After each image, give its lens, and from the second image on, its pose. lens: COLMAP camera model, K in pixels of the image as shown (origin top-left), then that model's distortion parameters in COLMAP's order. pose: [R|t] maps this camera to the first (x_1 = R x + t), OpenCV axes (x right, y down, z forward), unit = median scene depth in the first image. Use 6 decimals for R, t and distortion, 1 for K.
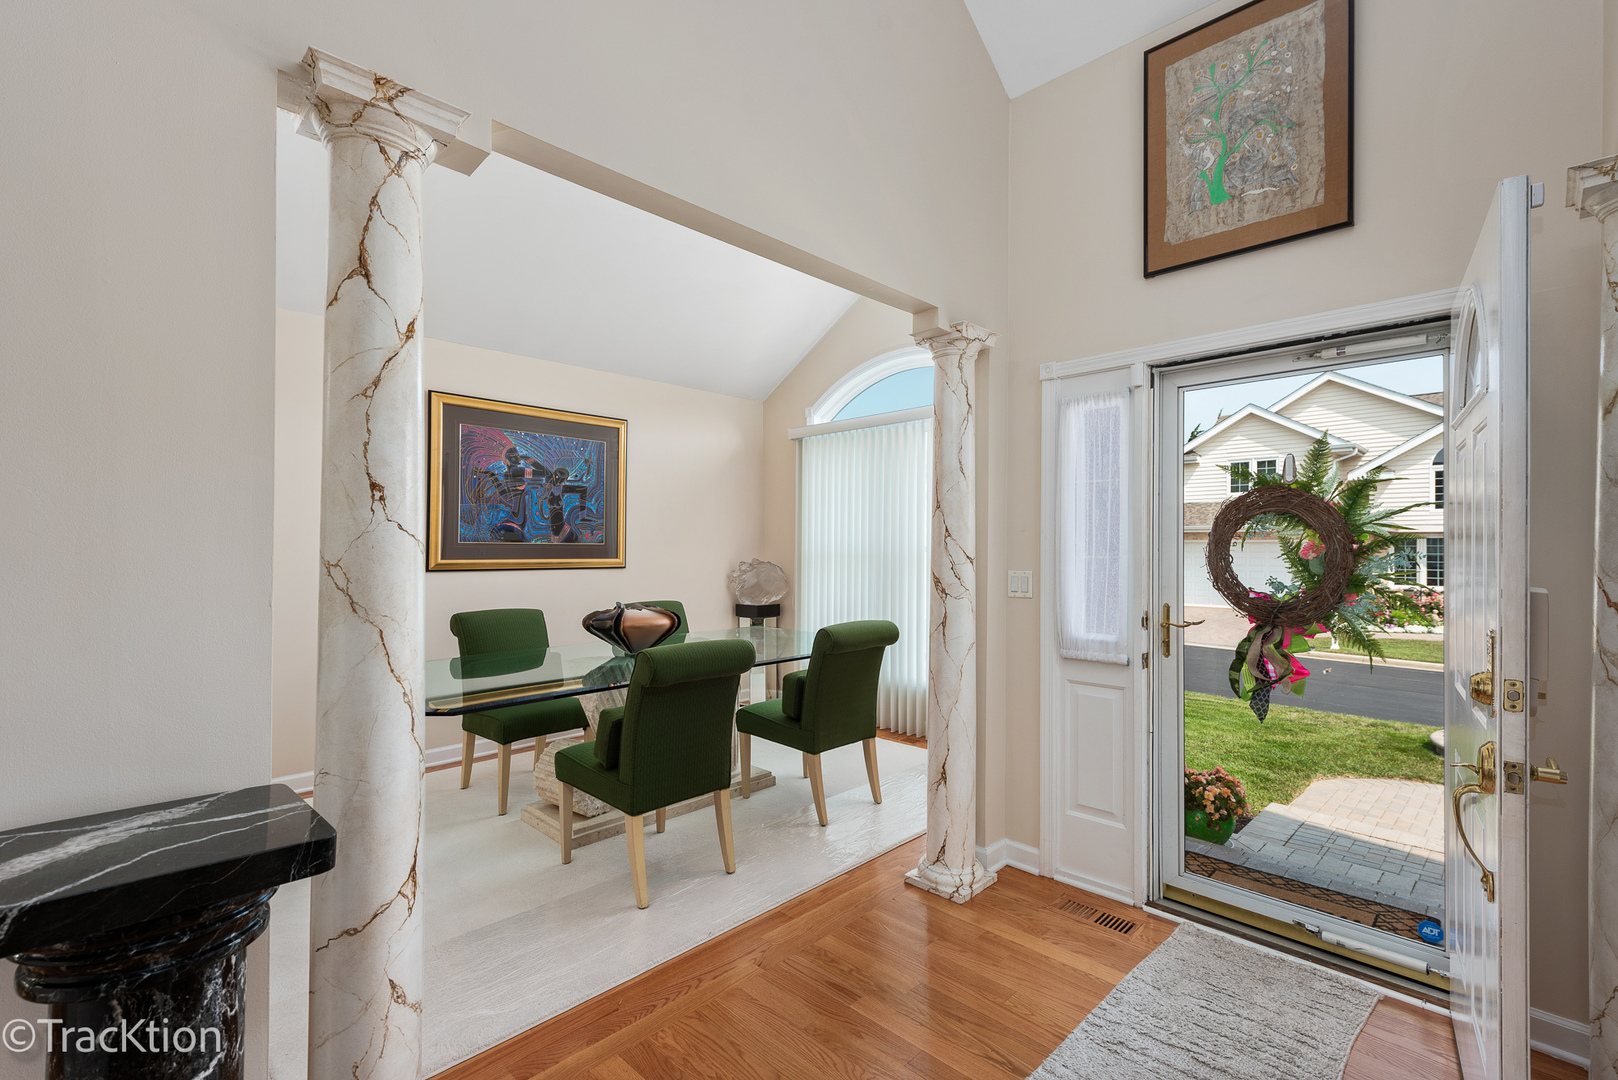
lens RADIAL K [[722.9, 0, 811.4], [0, 722.9, 545.0], [0, 0, 1]] dist [0.029499, -0.009241]
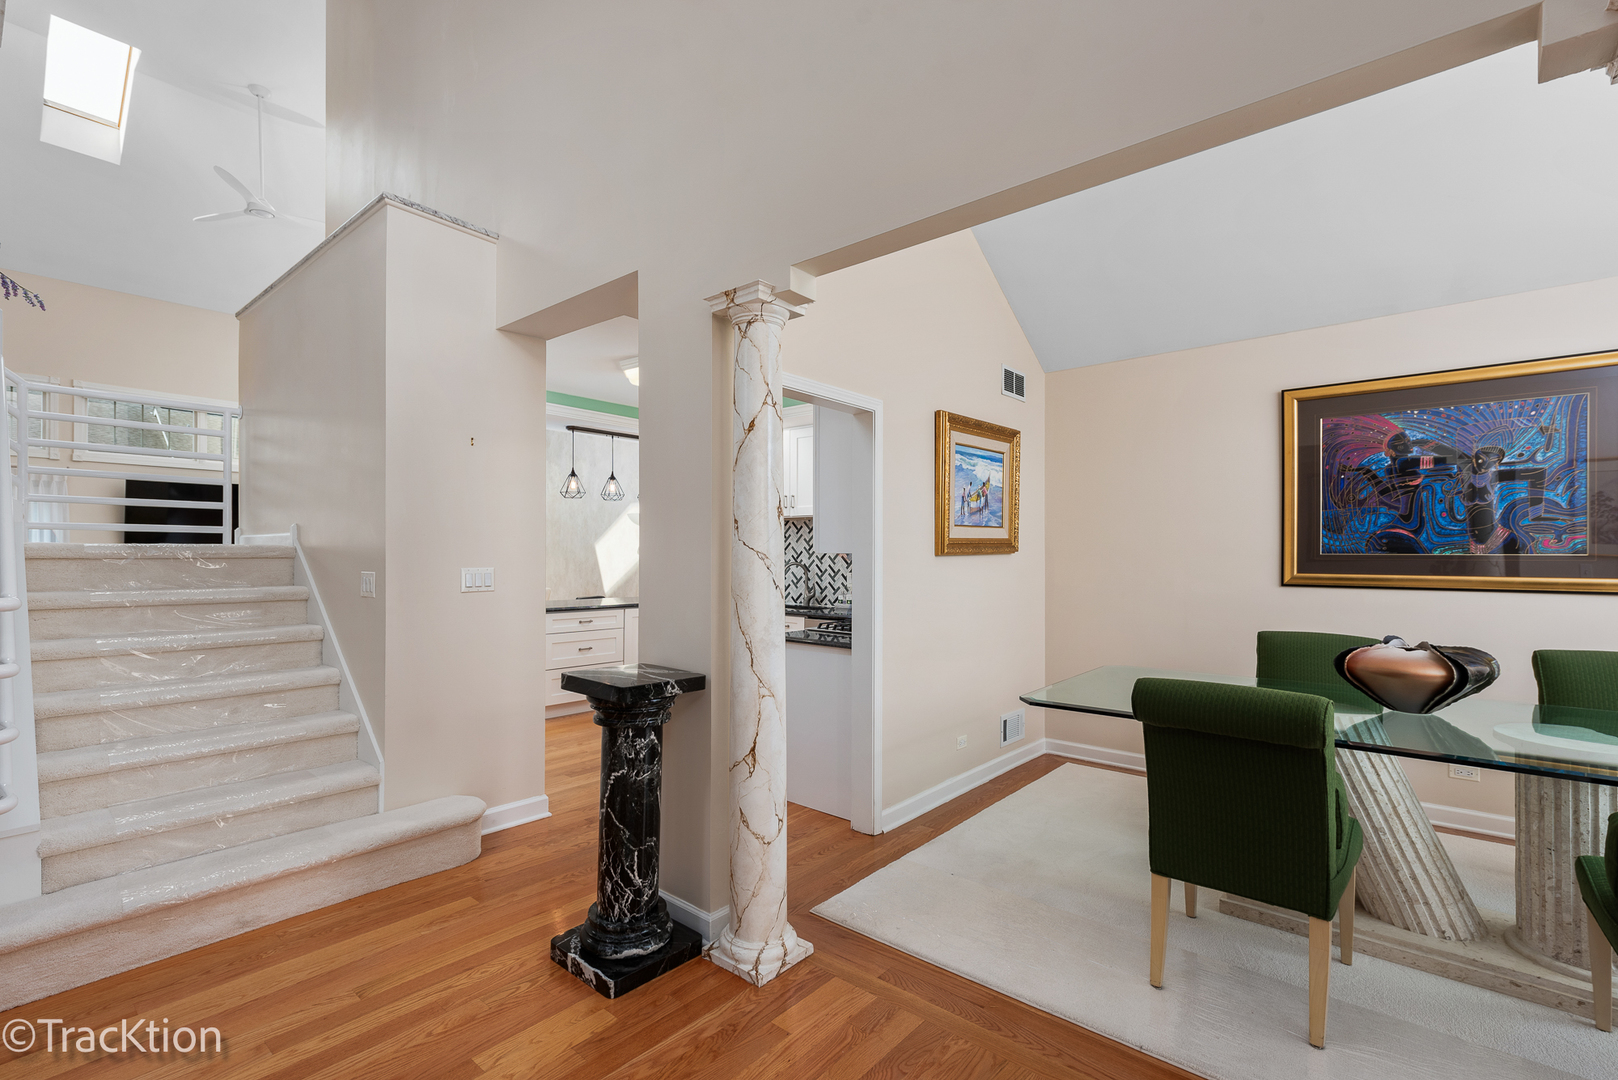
lens RADIAL K [[722.9, 0, 806.4], [0, 722.9, 550.0], [0, 0, 1]] dist [0.029499, -0.009241]
pose [[0.071088, -0.013249, -0.997382, 0.330904], [-0.001069, 0.999910, -0.013359, 0.003830], [0.997469, 0.002016, 0.071068, 0.300979]]
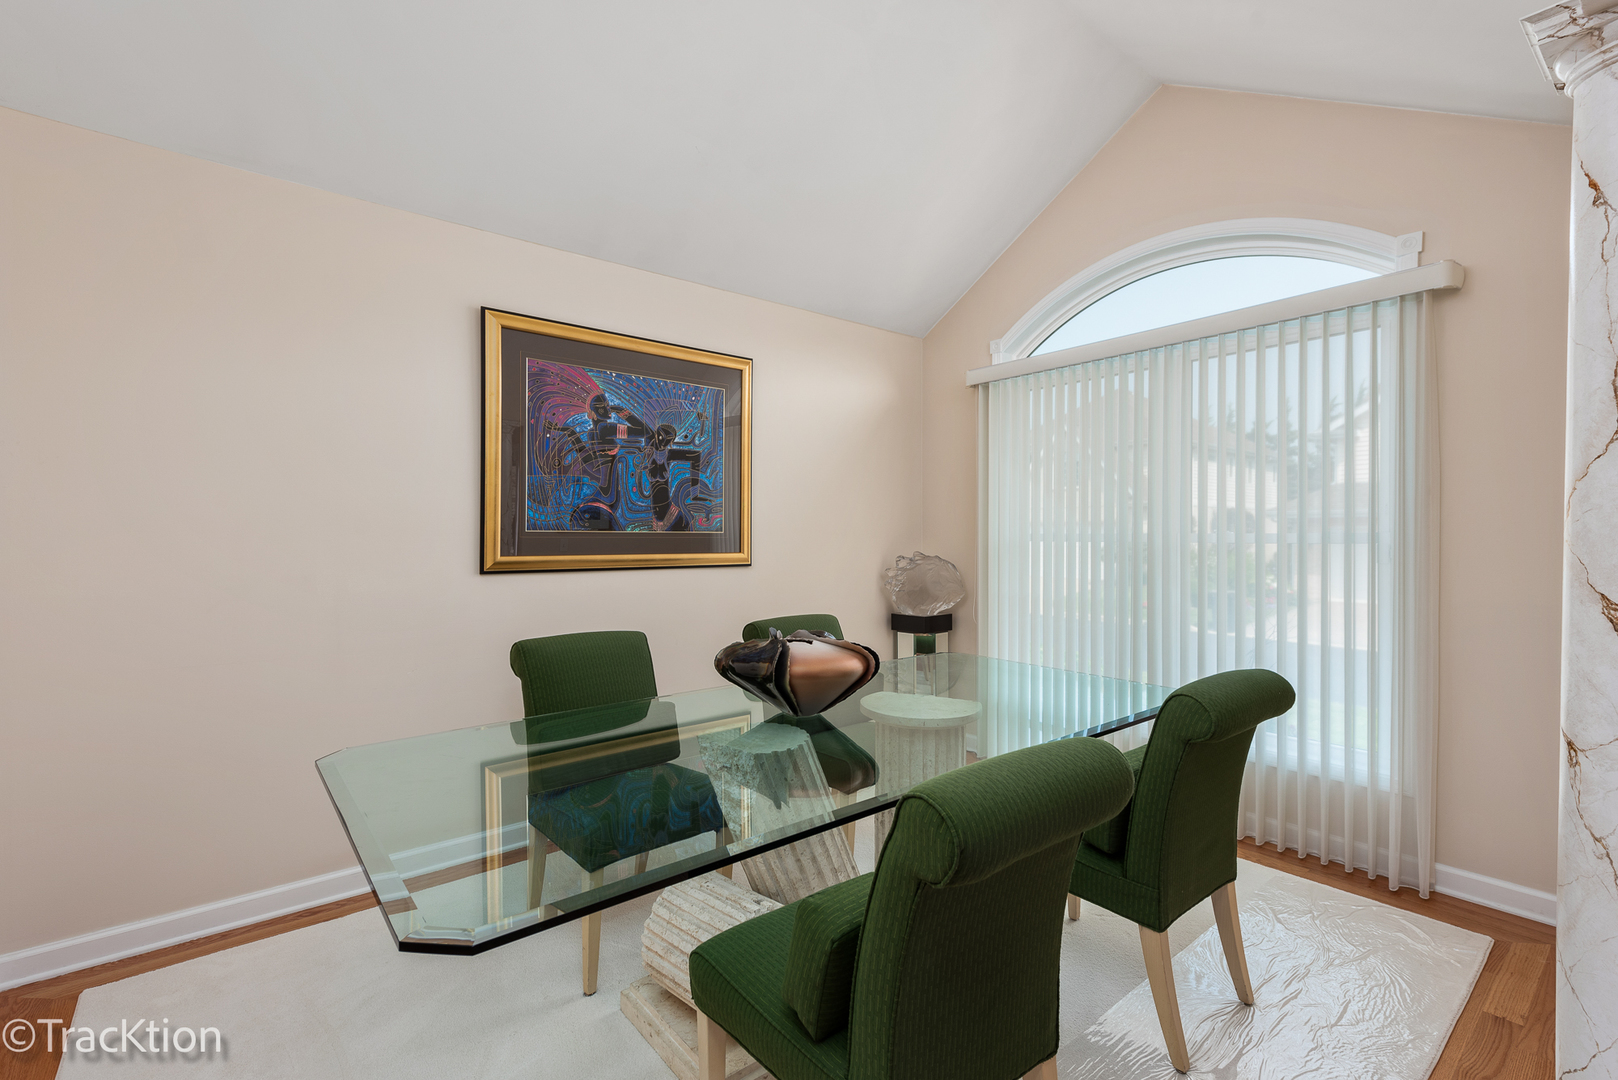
lens RADIAL K [[722.9, 0, 805.2], [0, 722.9, 537.1], [0, 0, 1]] dist [0.029499, -0.009241]
pose [[0.994224, -0.004723, -0.107220, -0.140559], [0.005127, 0.999981, 0.003492, 0.001171], [0.107201, -0.004022, 0.994229, 0.326901]]
